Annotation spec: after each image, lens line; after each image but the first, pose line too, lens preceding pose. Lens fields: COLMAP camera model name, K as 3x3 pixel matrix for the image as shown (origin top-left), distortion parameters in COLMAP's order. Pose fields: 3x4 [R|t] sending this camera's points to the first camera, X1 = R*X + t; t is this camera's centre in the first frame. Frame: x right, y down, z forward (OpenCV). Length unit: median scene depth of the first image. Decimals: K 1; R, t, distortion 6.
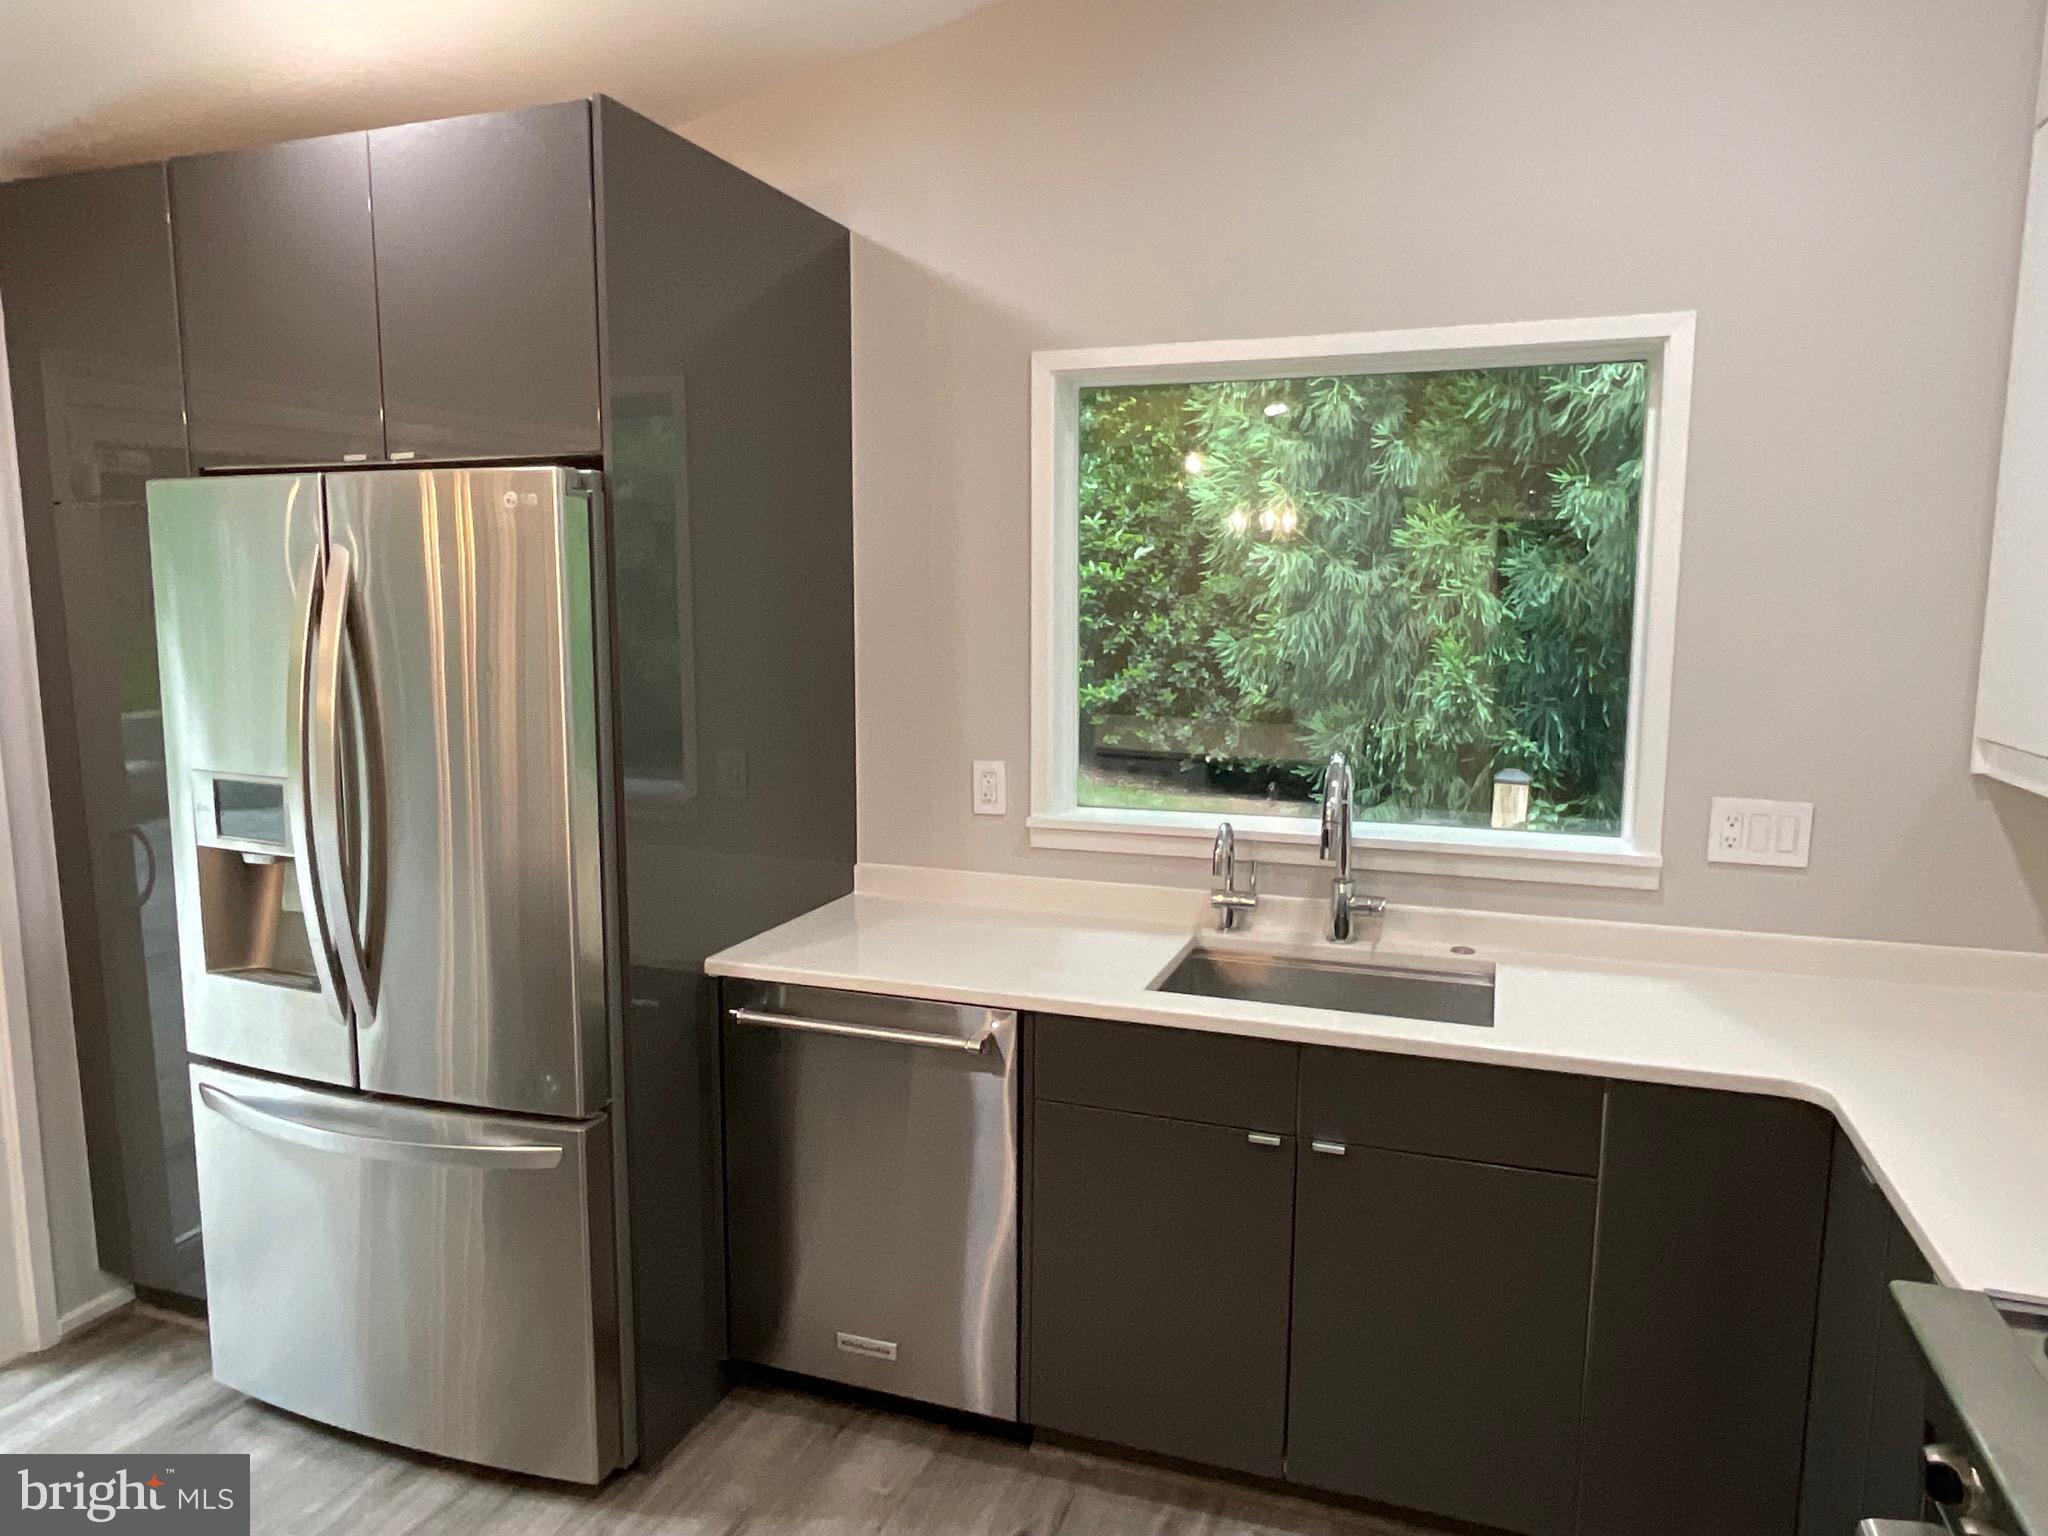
lens RADIAL K [[1359.0, 0, 1024.2], [0, 1359.0, 773.2], [0, 0, 1]] dist [-0.017101, 0.008000]
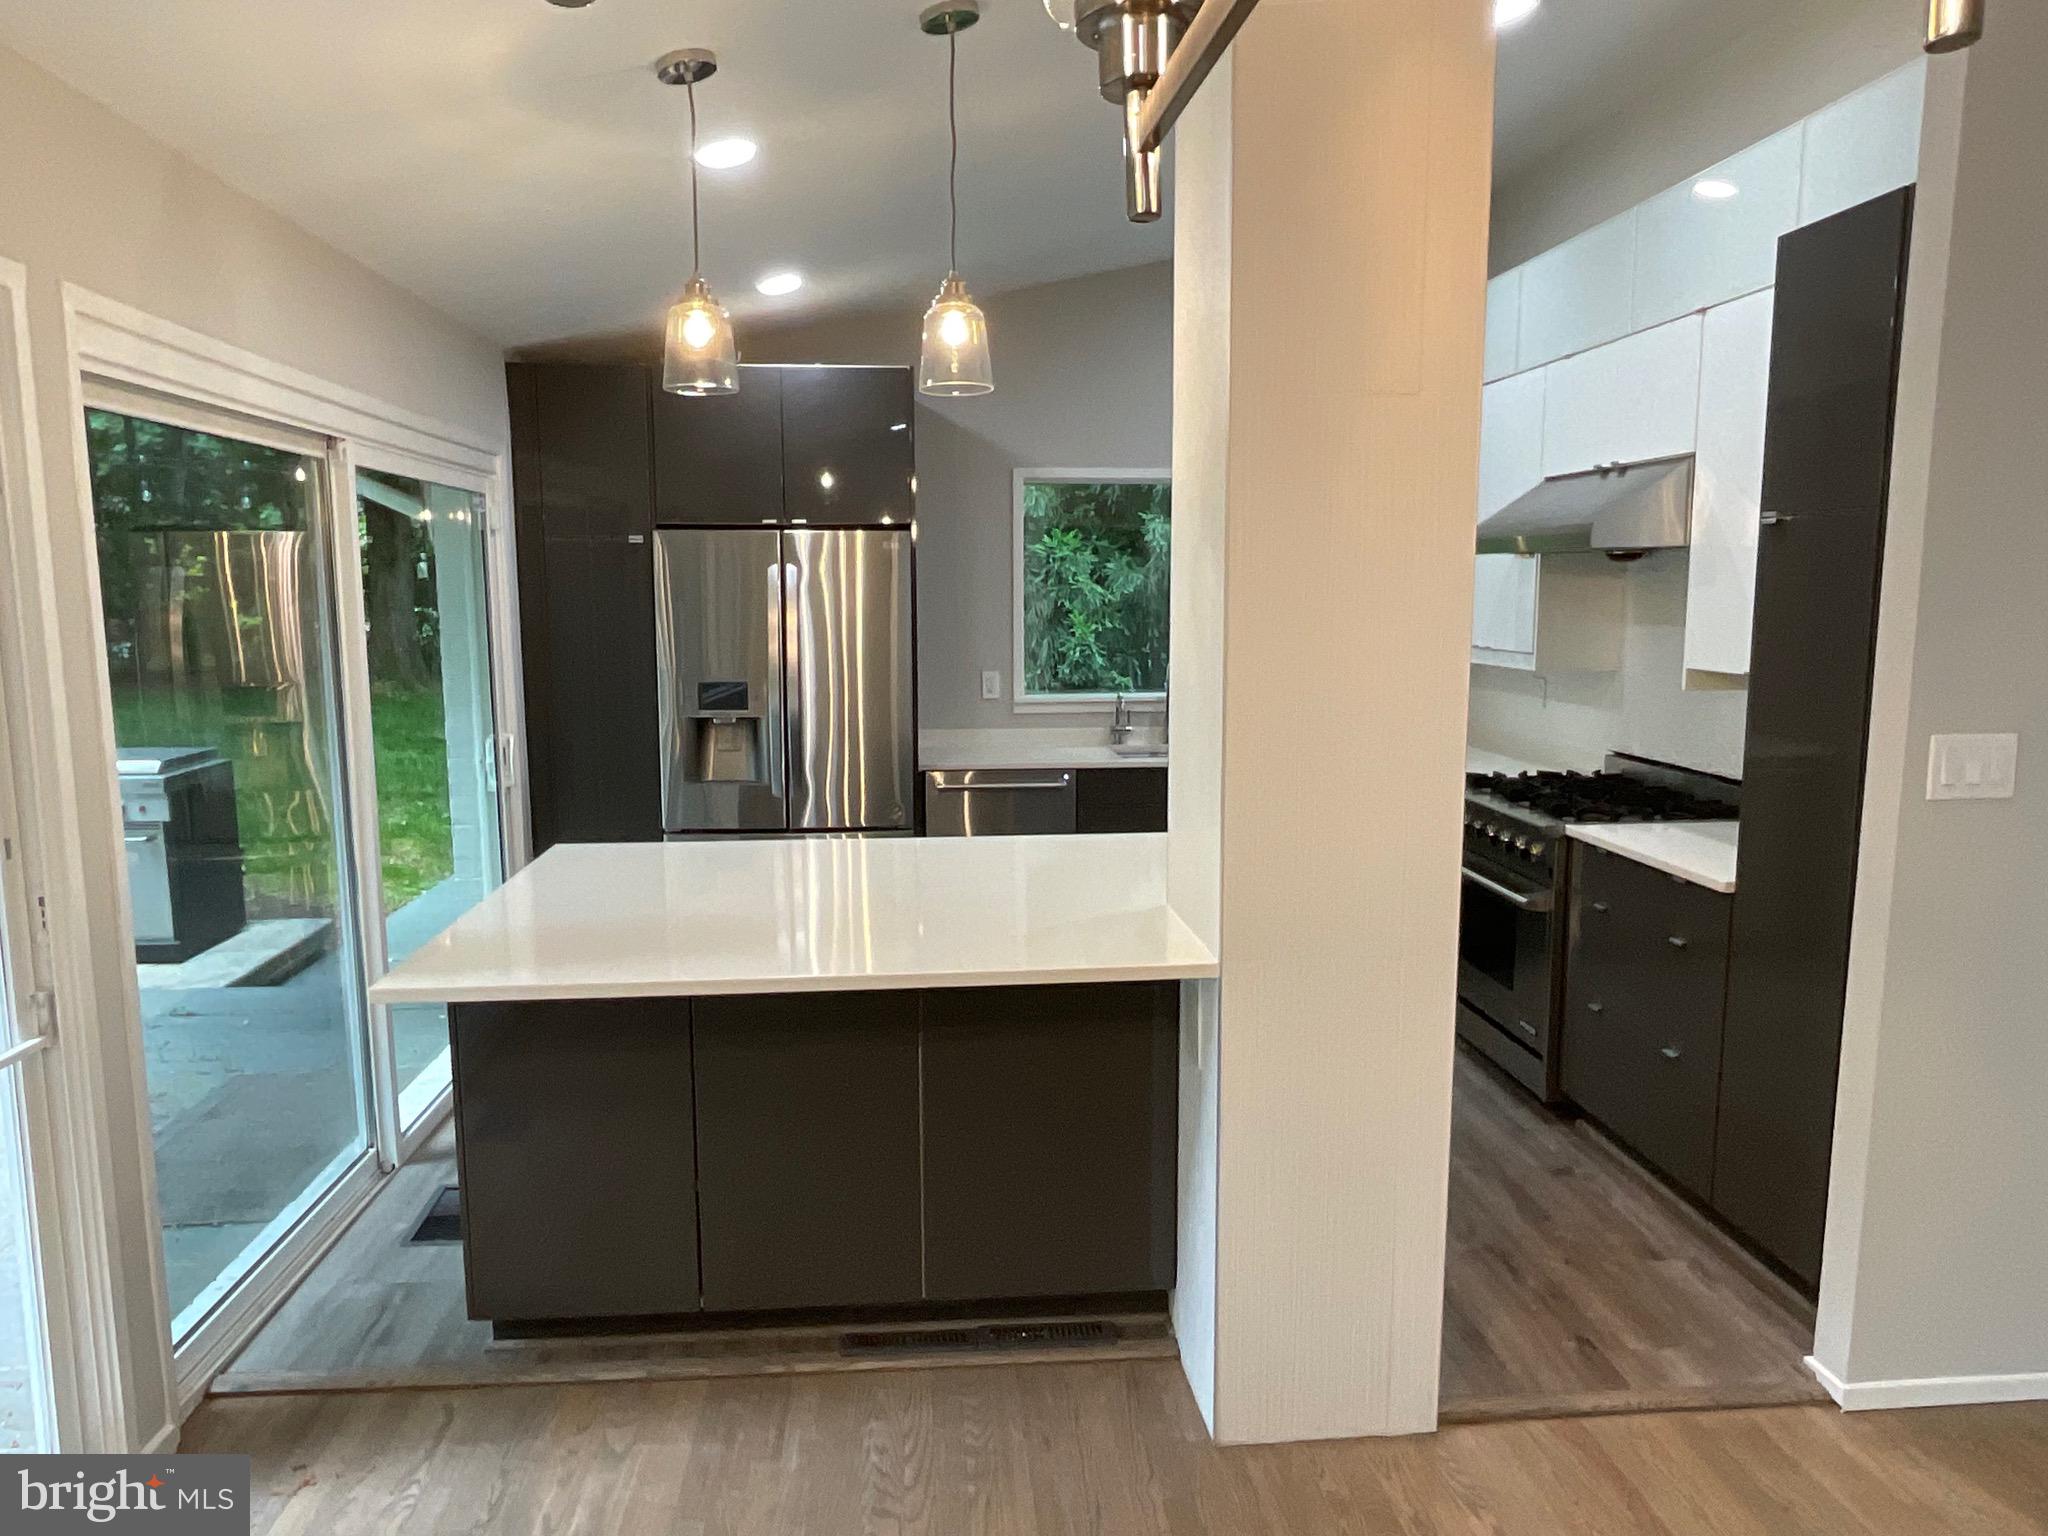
lens RADIAL K [[1359.0, 0, 1016.8], [0, 1359.0, 774.1], [0, 0, 1]] dist [-0.017101, 0.008000]
pose [[0.909985, -0.060630, 0.410185, -0.423059], [0.058271, 0.998134, 0.018262, 0.055404], [-0.410527, 0.007284, 0.911819, -0.425817]]
